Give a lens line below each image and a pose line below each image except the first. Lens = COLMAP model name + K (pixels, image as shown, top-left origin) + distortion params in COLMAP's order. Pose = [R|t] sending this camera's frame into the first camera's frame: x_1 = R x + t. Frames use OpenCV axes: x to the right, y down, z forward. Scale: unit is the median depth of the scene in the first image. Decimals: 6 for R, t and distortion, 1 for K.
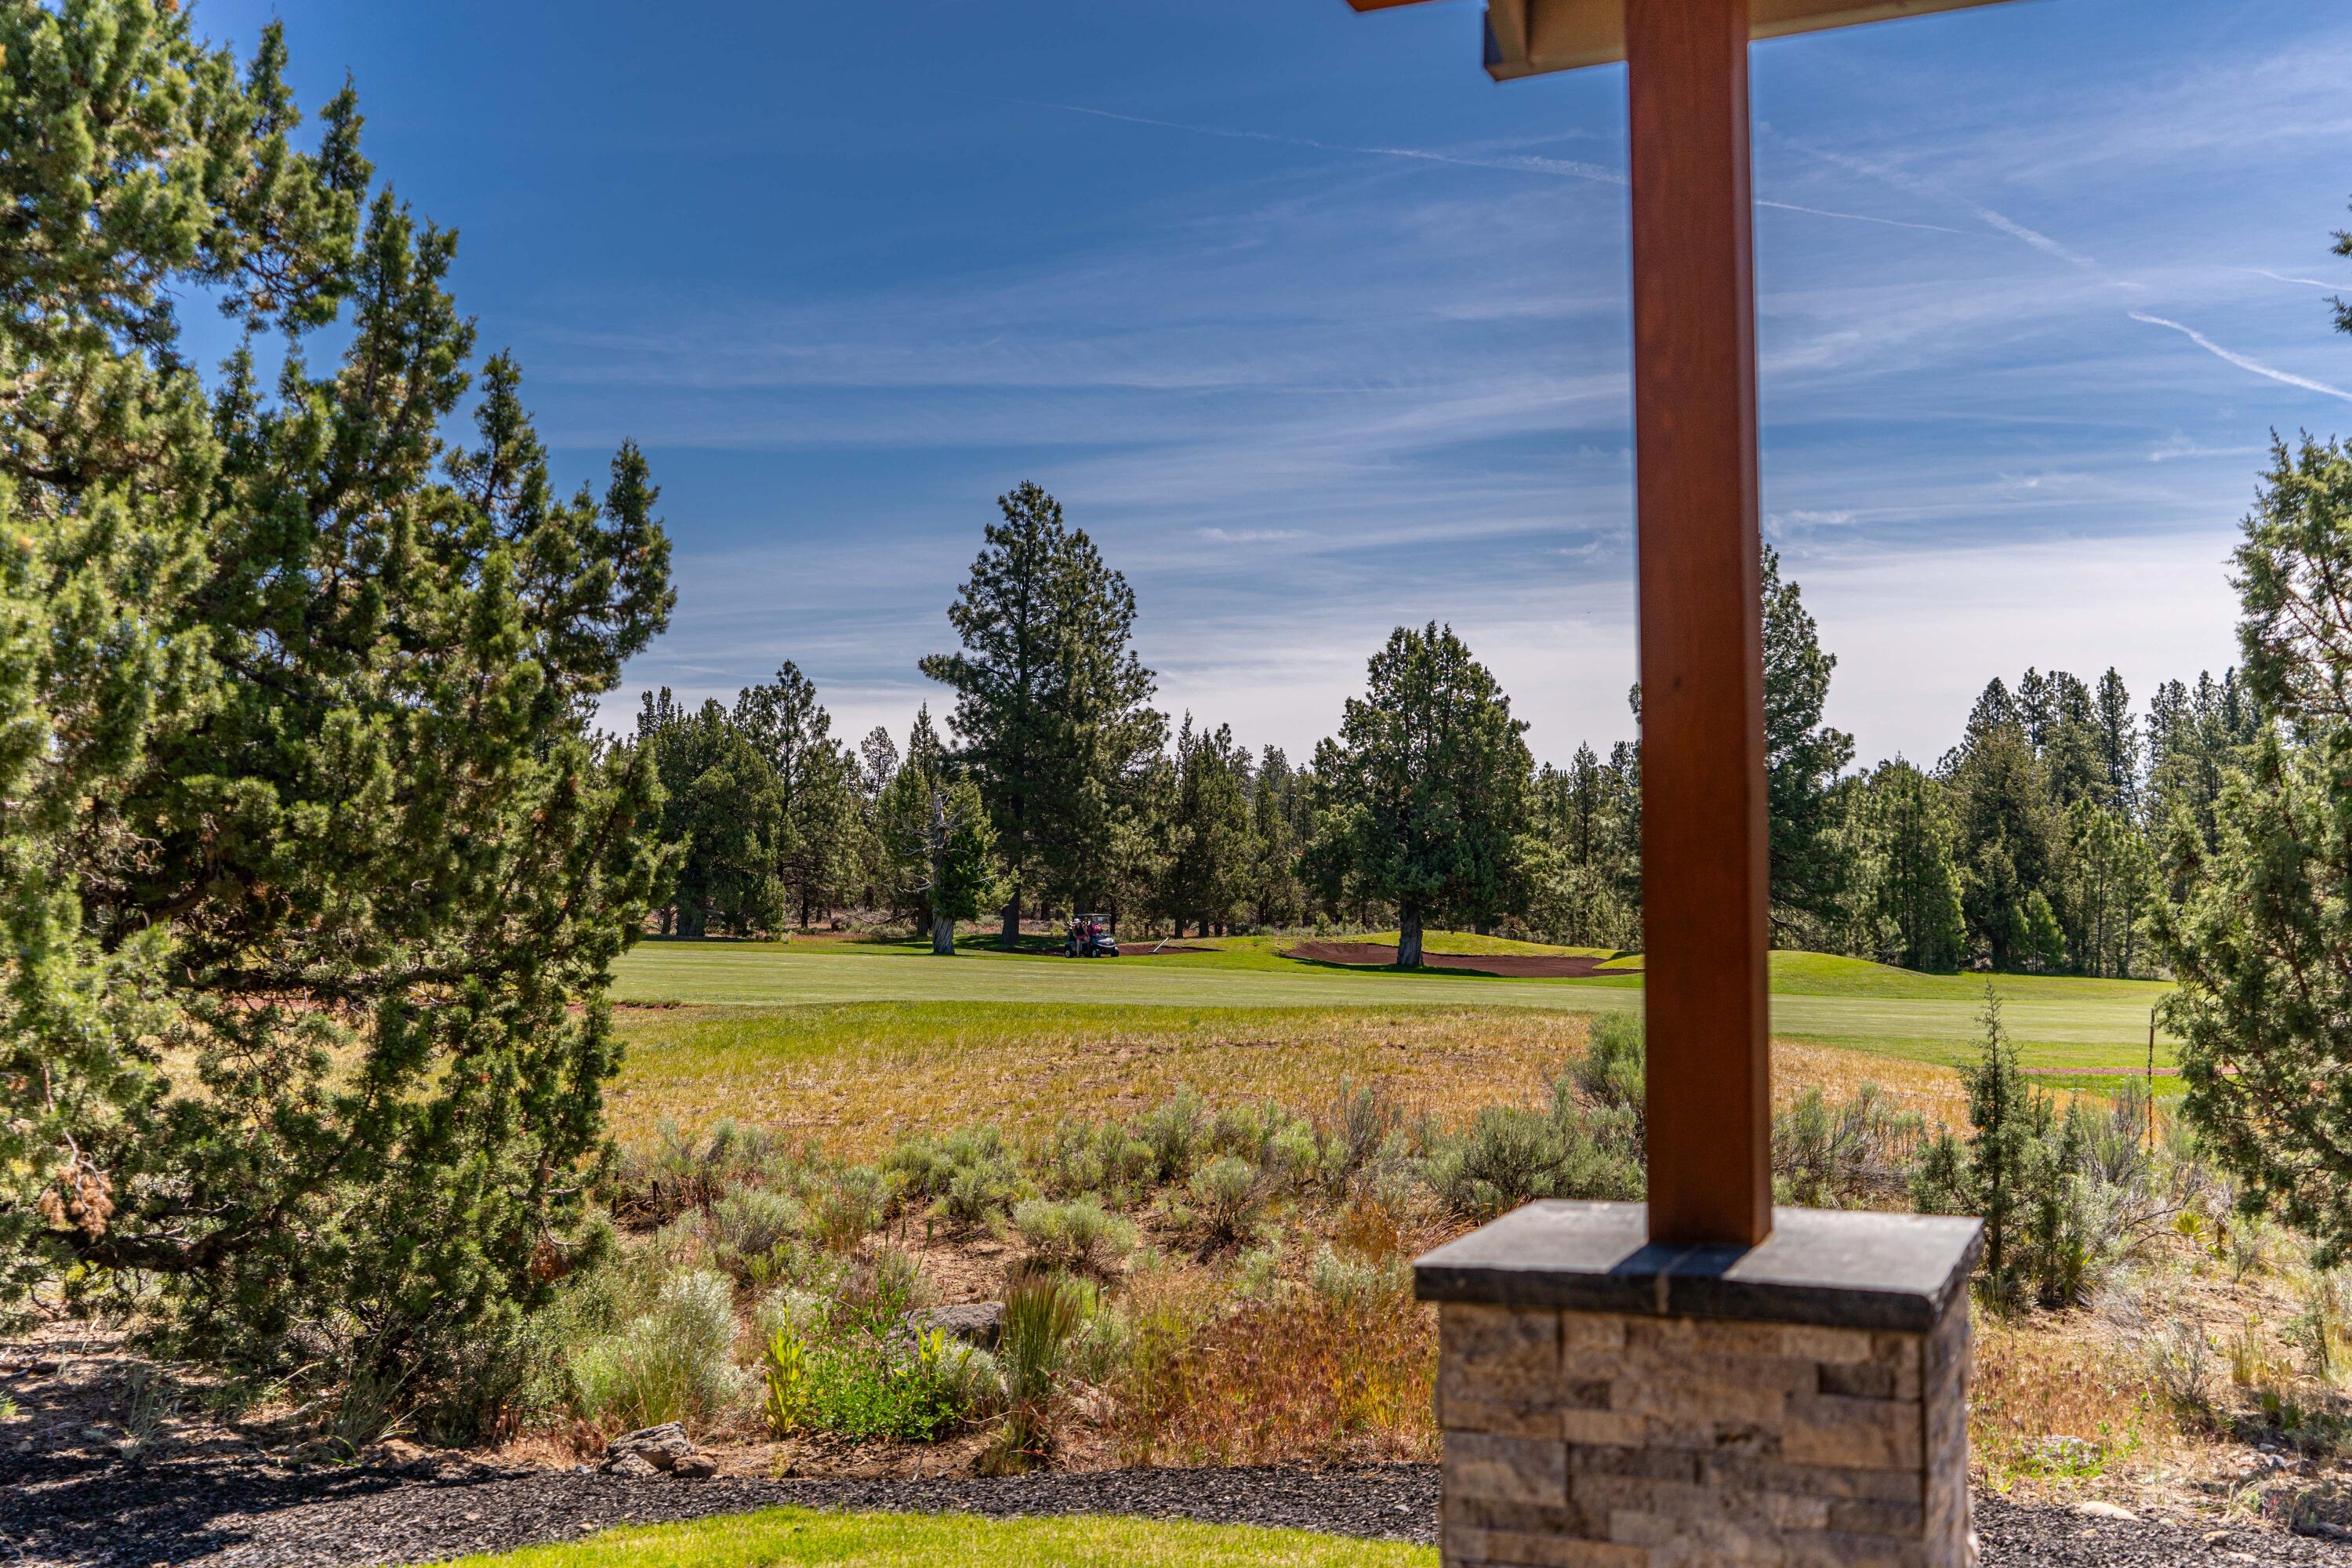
lens RADIAL K [[2226.4, 0, 1178.4], [0, 2226.4, 776.9], [0, 0, 1]] dist [-0.000994, 0.008027]
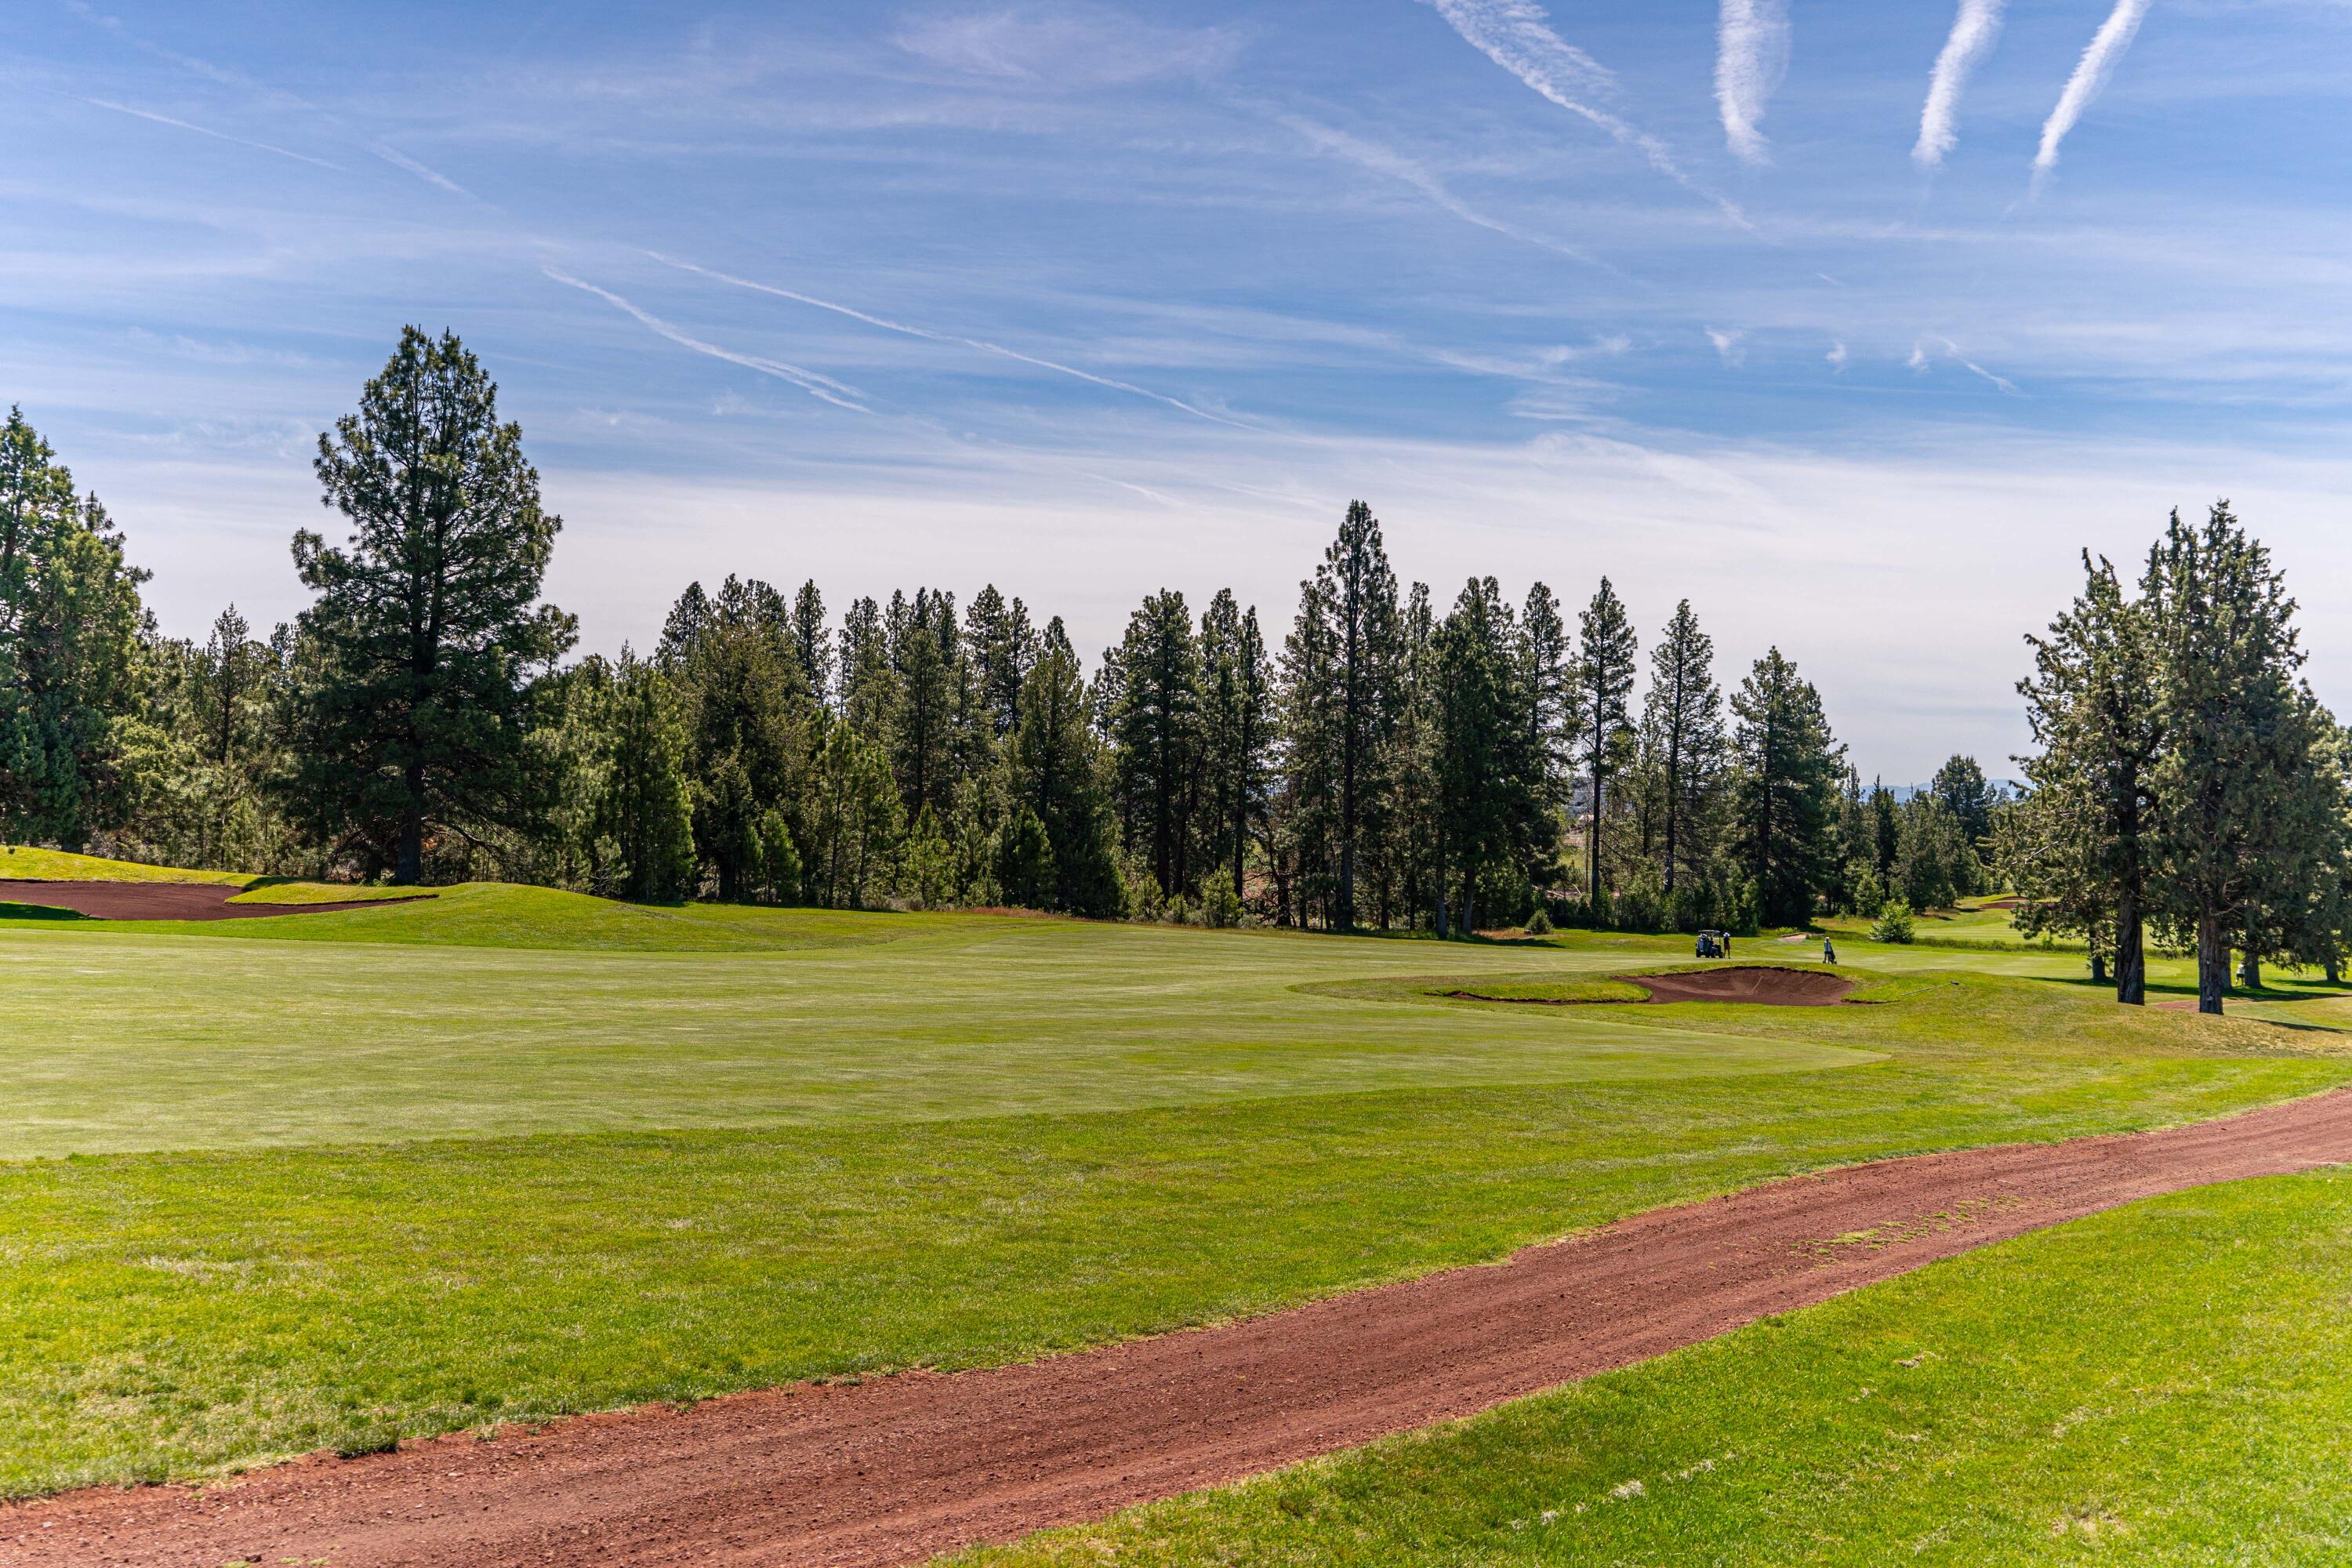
lens RADIAL K [[2226.4, 0, 1178.4], [0, 2226.4, 776.9], [0, 0, 1]] dist [-0.000994, 0.008027]
pose [[0.835326, 0.032127, 0.548816, 0.037715], [-0.055713, 0.998098, 0.026371, 0.006282], [-0.546925, -0.052605, 0.835527, 0.181980]]
